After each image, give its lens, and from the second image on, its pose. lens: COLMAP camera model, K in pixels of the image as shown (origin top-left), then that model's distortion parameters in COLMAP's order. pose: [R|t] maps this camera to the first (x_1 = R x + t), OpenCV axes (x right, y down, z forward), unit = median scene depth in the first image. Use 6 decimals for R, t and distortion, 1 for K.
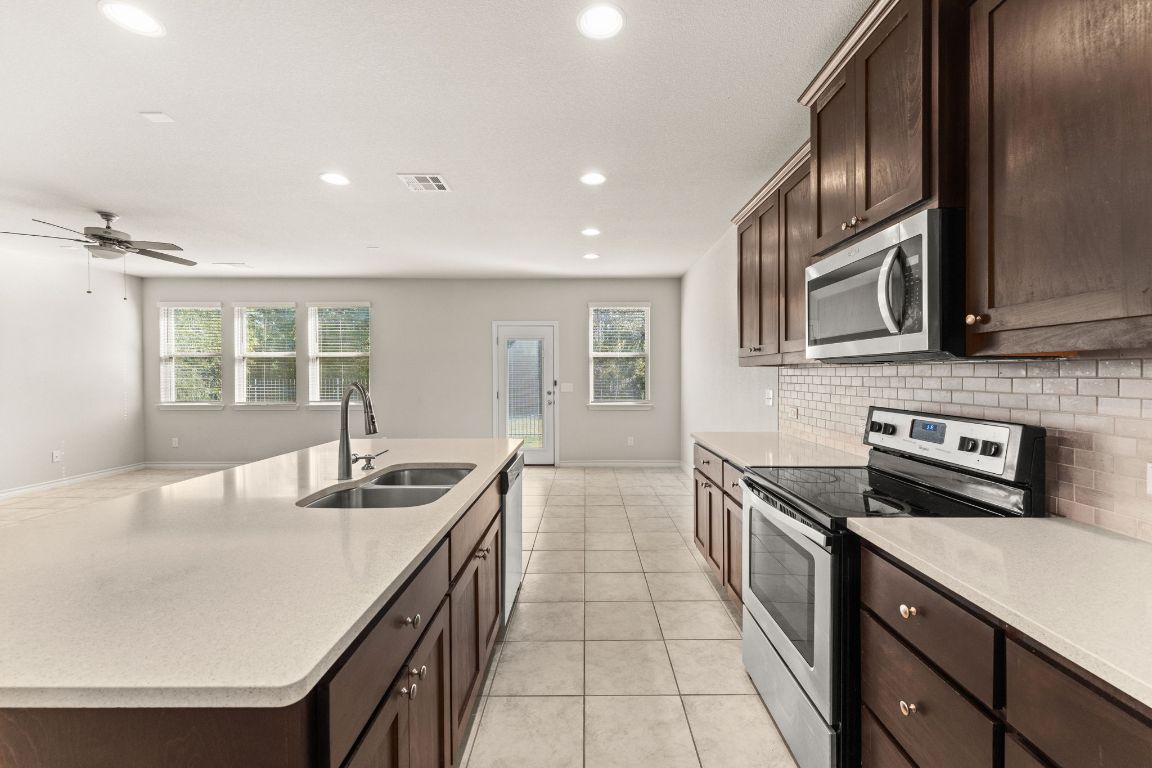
lens RADIAL K [[463.7, 0, 587.6], [0, 463.7, 378.9], [0, 0, 1]] dist [0.001327, -0.001750]
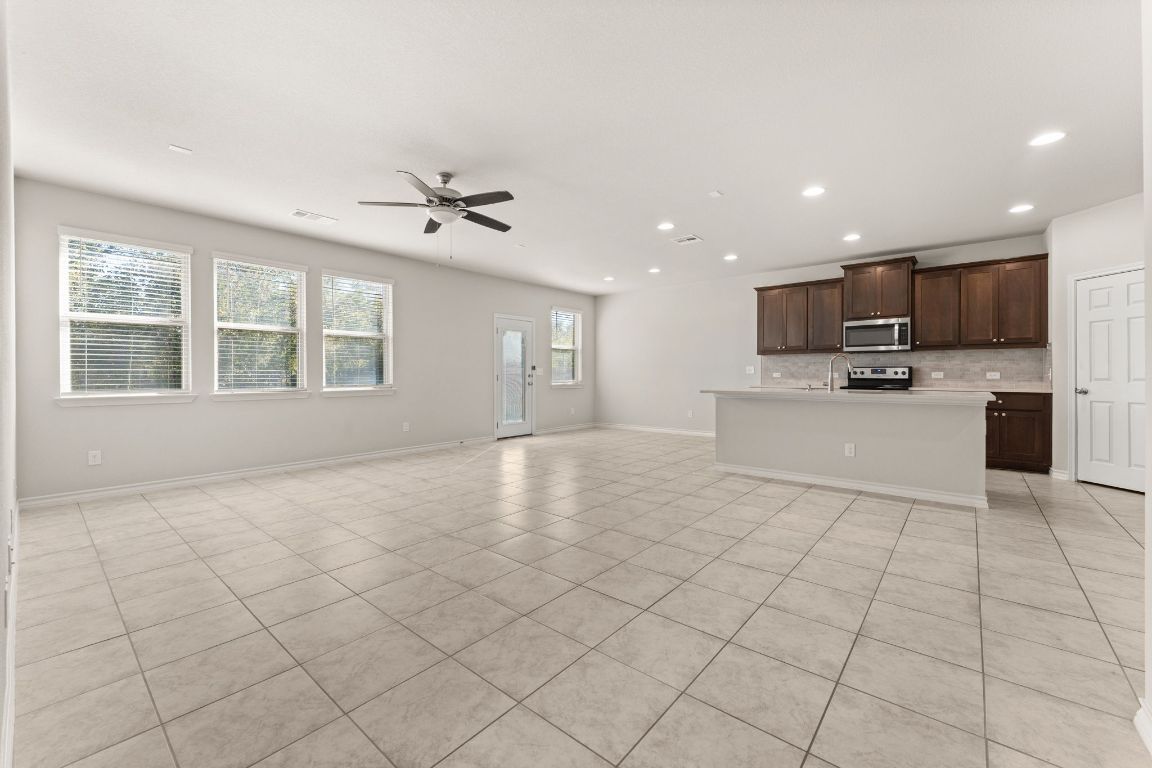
lens RADIAL K [[463.7, 0, 573.9], [0, 463.7, 376.8], [0, 0, 1]] dist [0.001327, -0.001750]
pose [[0.653029, -0.004975, 0.757317, -1.865866], [0.008459, 0.999964, -0.000726, 0.069448], [-0.757286, 0.006880, 0.653047, 0.213755]]
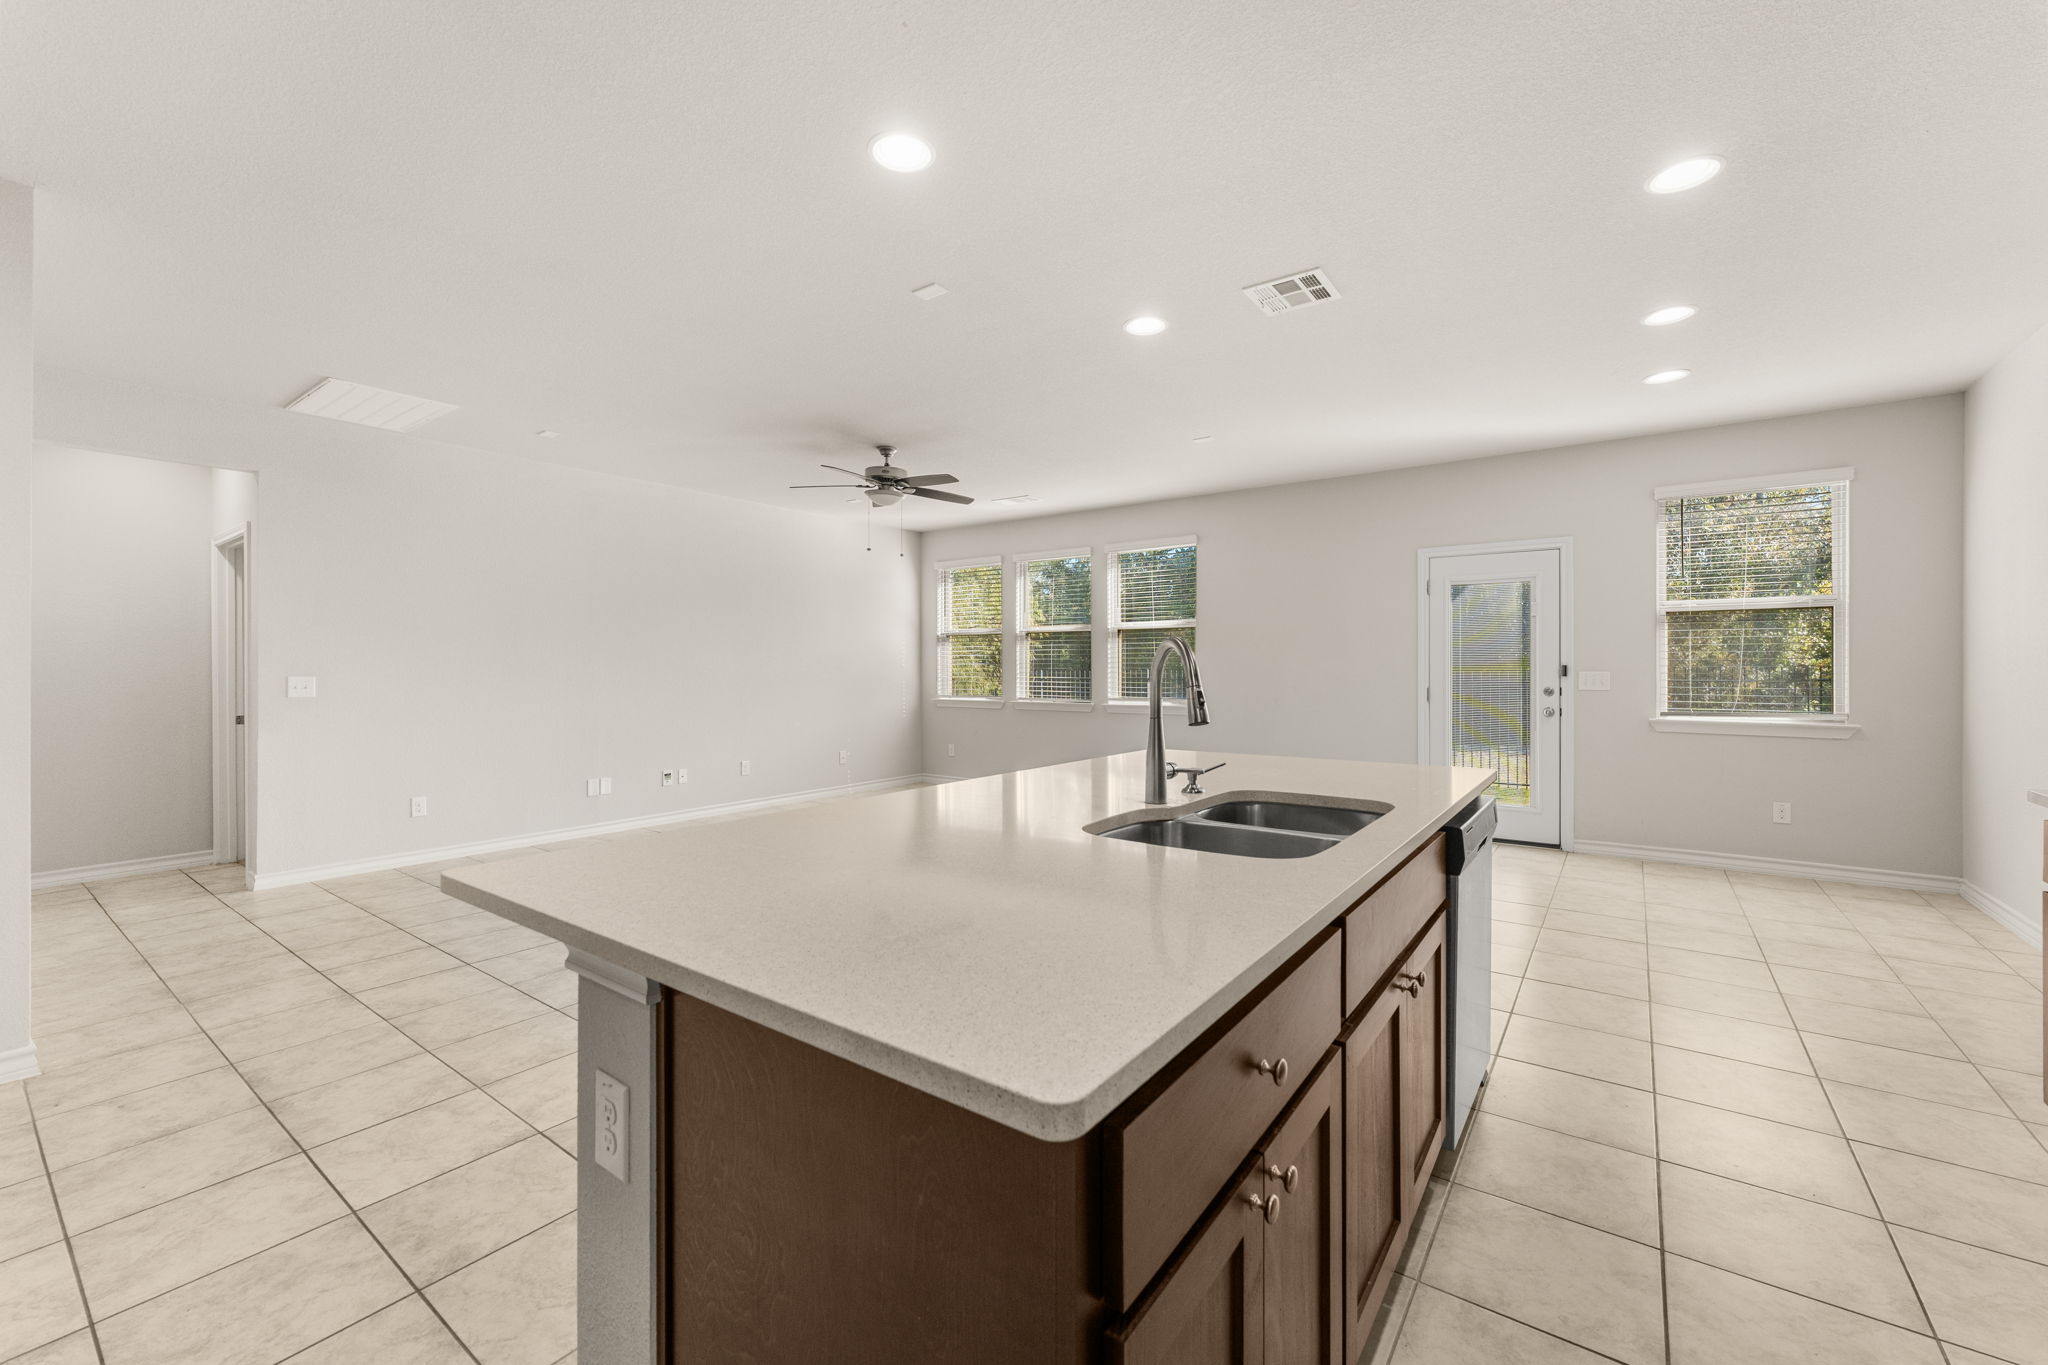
lens RADIAL K [[824.3, 0, 1028.2], [0, 824.3, 677.6], [0, 0, 1]] dist [0.001327, -0.001750]
pose [[0.802914, 0.008589, -0.596033, -0.017076], [-0.005374, 0.999960, 0.007171, 0.025868], [0.596071, -0.002554, 0.802928, 0.035116]]
